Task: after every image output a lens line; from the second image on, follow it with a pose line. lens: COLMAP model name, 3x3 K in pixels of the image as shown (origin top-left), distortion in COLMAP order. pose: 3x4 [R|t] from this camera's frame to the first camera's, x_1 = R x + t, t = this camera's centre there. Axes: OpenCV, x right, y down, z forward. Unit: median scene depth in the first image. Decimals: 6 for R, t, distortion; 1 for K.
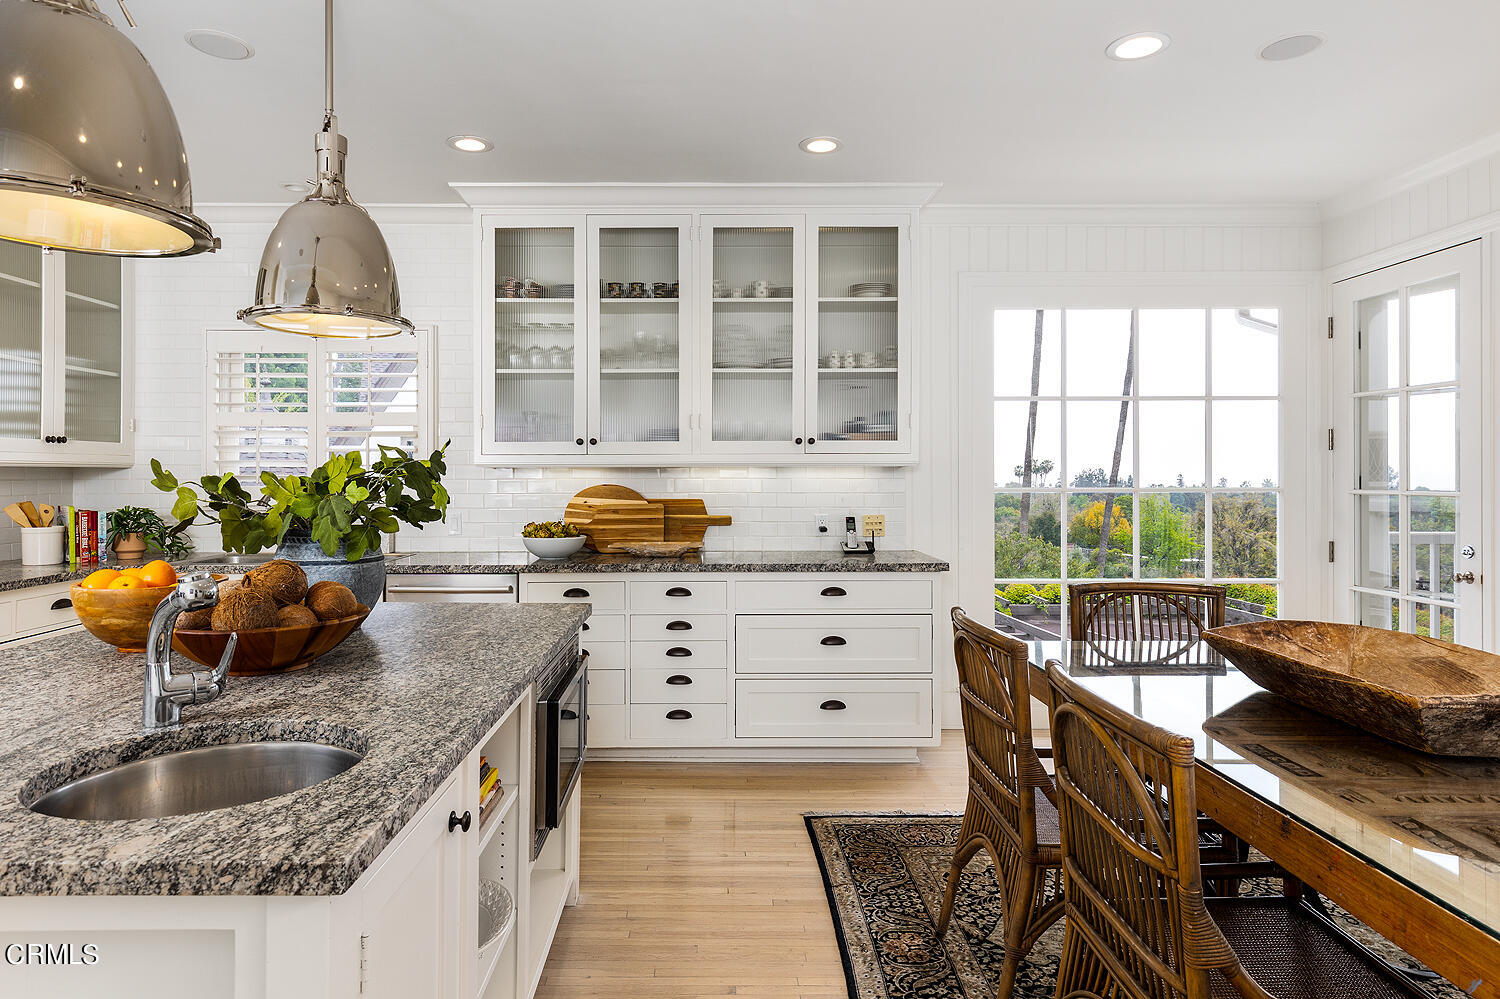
lens RADIAL K [[855.4, 0, 750.0], [0, 855.4, 484.3], [0, 0, 1]] dist [0.000978, -0.000622]
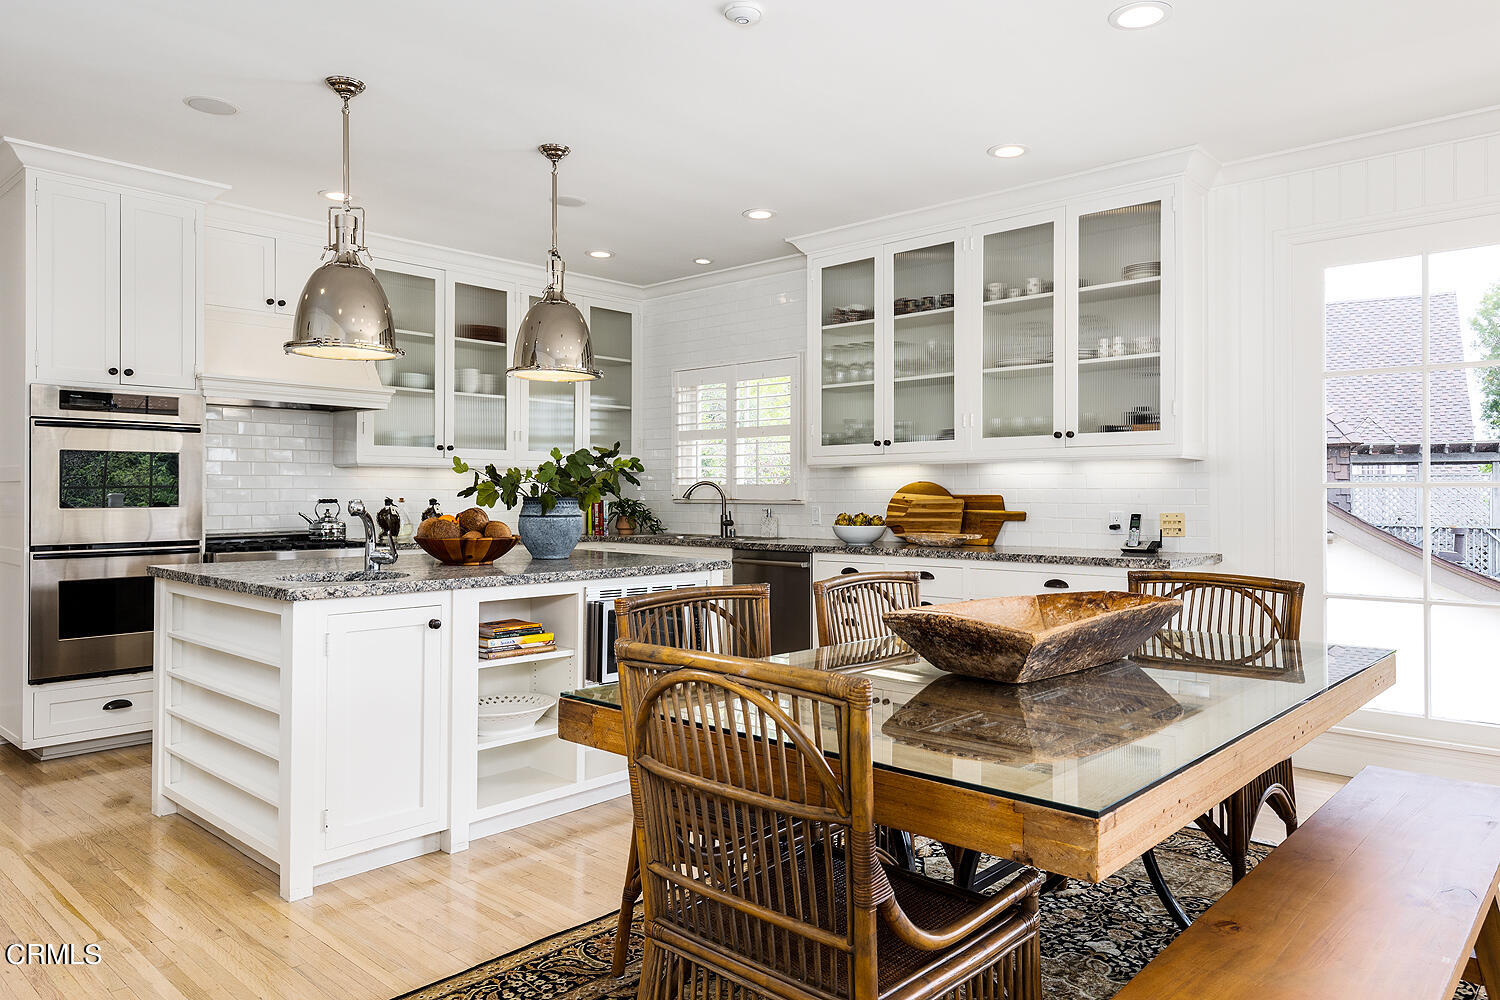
lens RADIAL K [[995.9, 0, 749.1], [0, 995.9, 499.9], [0, 0, 1]] dist [-0.003298, -0.001624]
pose [[0.732173, 0.005788, -0.681094, 0.577287], [-0.007860, 0.999969, 0.000049, 0.027174], [0.681073, 0.005318, 0.732196, -0.092920]]
